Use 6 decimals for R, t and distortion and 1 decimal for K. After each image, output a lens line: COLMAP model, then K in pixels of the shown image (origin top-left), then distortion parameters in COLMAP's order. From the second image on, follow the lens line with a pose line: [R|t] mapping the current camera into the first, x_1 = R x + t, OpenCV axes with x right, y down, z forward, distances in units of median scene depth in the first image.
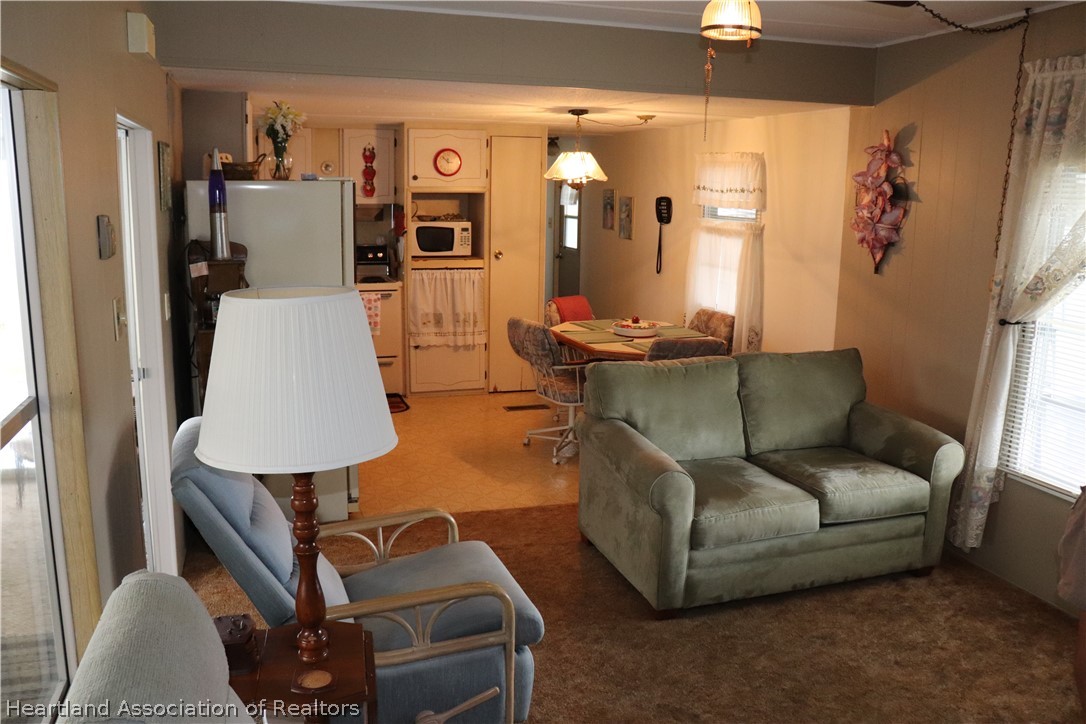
lens RADIAL K [[897.0, 0, 543.0], [0, 897.0, 362.0], [0, 0, 1]] dist [-0.155924, 0.154211]
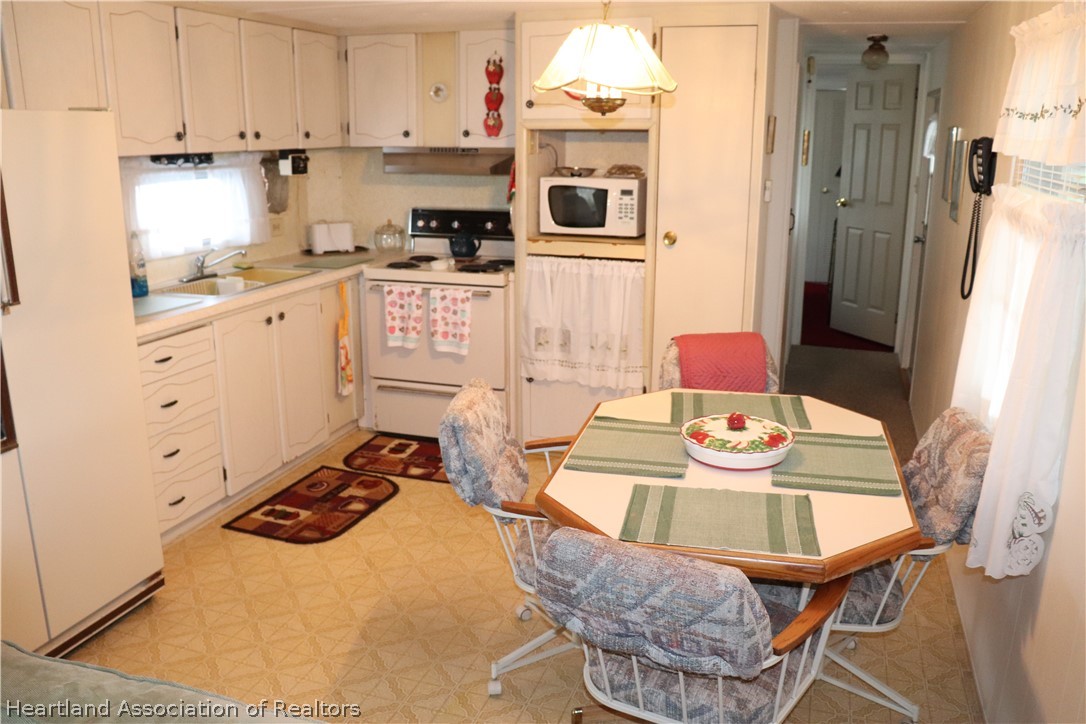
lens RADIAL K [[897.0, 0, 543.0], [0, 897.0, 362.0], [0, 0, 1]] dist [-0.155924, 0.154211]
pose [[0.814882, 0.133624, -0.564014, 0.217338], [-0.102011, 0.990938, 0.087385, -0.084389], [0.570579, -0.013673, 0.821129, 0.490996]]
